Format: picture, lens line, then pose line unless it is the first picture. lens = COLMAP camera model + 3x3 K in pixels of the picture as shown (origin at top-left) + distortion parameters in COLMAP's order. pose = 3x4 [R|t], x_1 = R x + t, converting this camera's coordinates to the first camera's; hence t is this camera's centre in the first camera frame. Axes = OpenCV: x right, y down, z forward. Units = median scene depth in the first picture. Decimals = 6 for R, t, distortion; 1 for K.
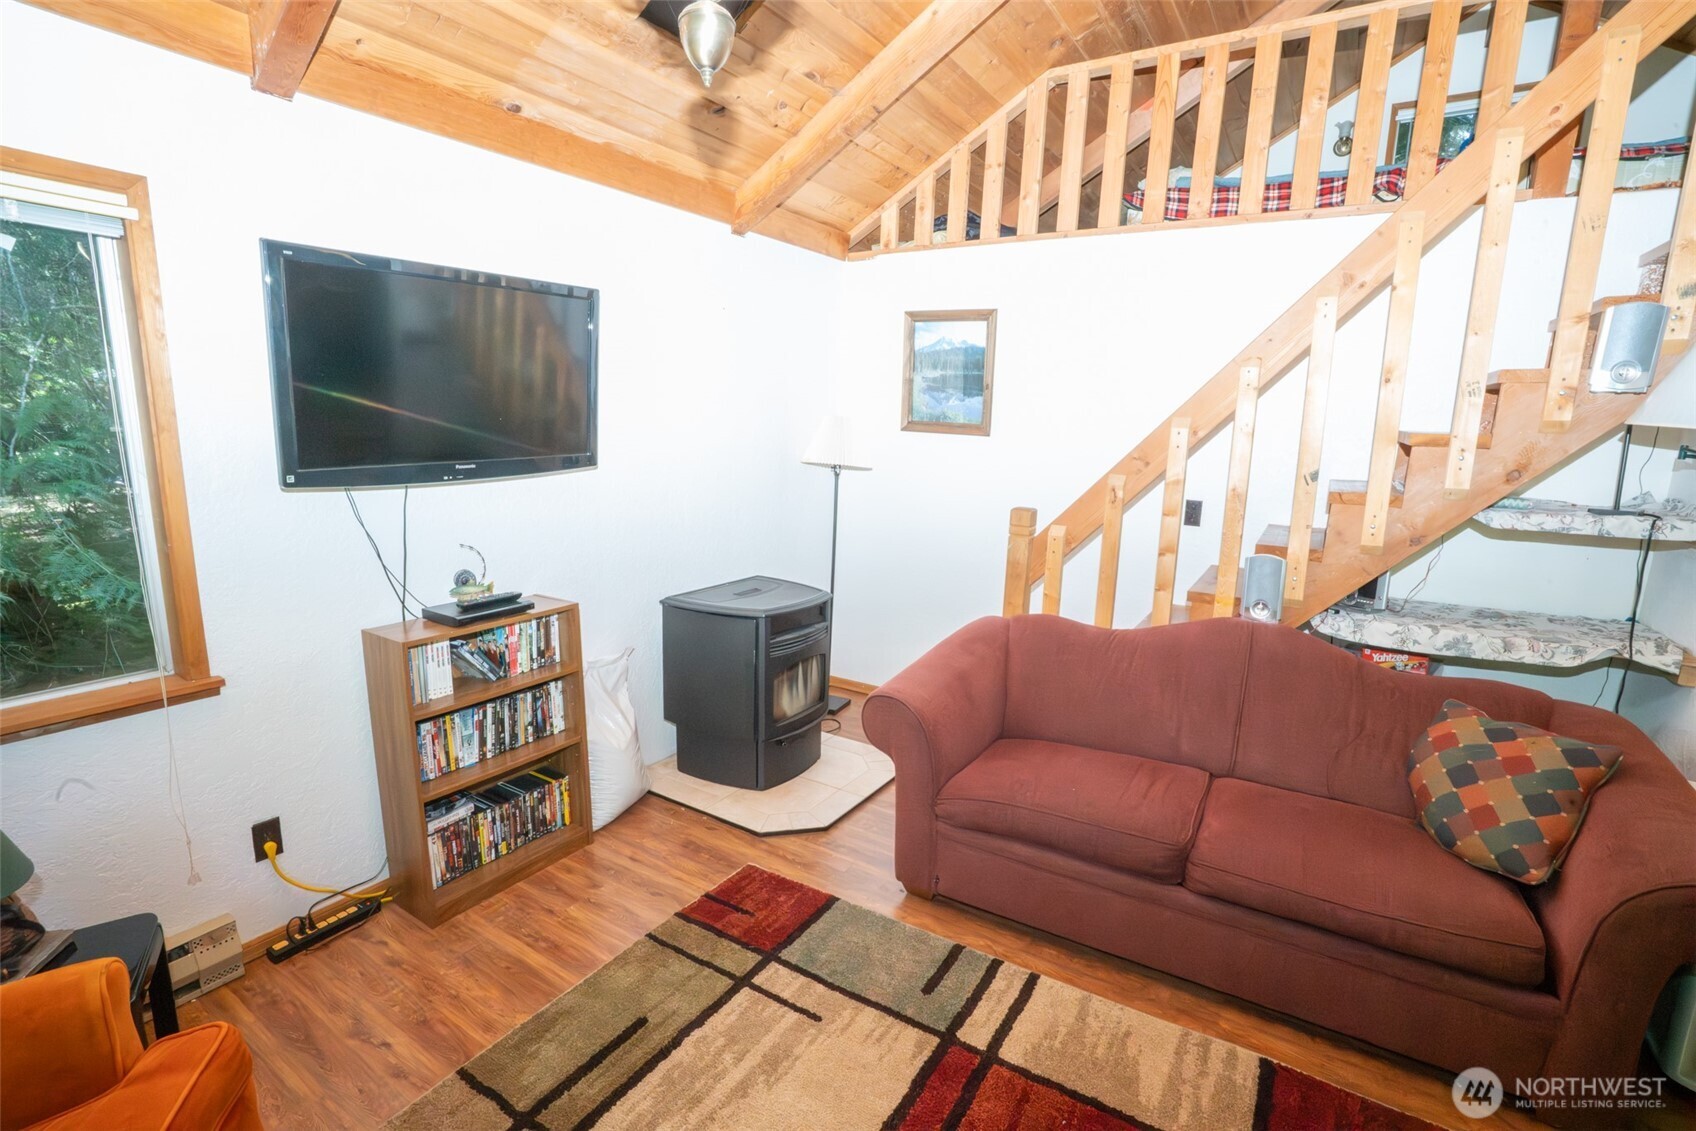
lens RADIAL K [[775.1, 0, 840.8], [0, 775.1, 563.7], [0, 0, 1]] dist [-0.040935, 0.010959]
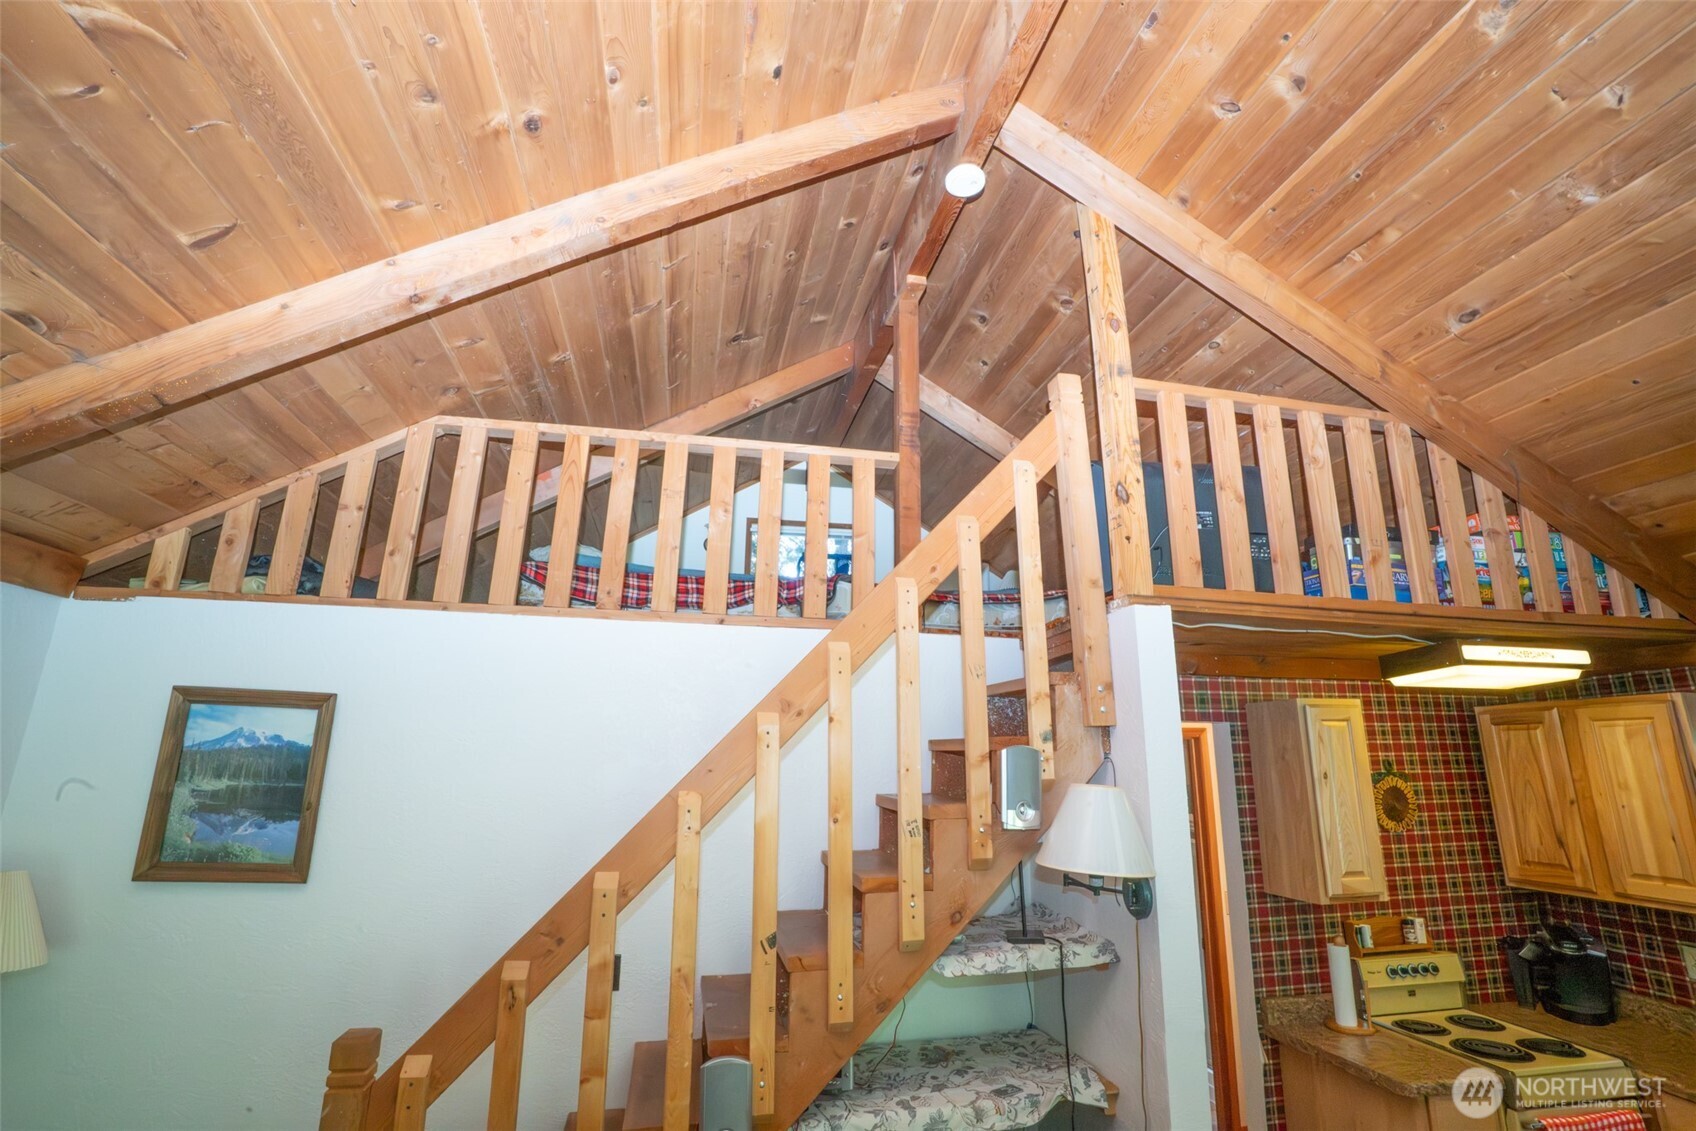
lens RADIAL K [[775.1, 0, 825.7], [0, 775.1, 553.5], [0, 0, 1]] dist [-0.040935, 0.010959]
pose [[0.726660, 0.162136, 0.667591, 0.047529], [0.142554, 0.915014, -0.377395, -0.135811], [-0.672045, 0.369406, 0.641791, 0.234717]]
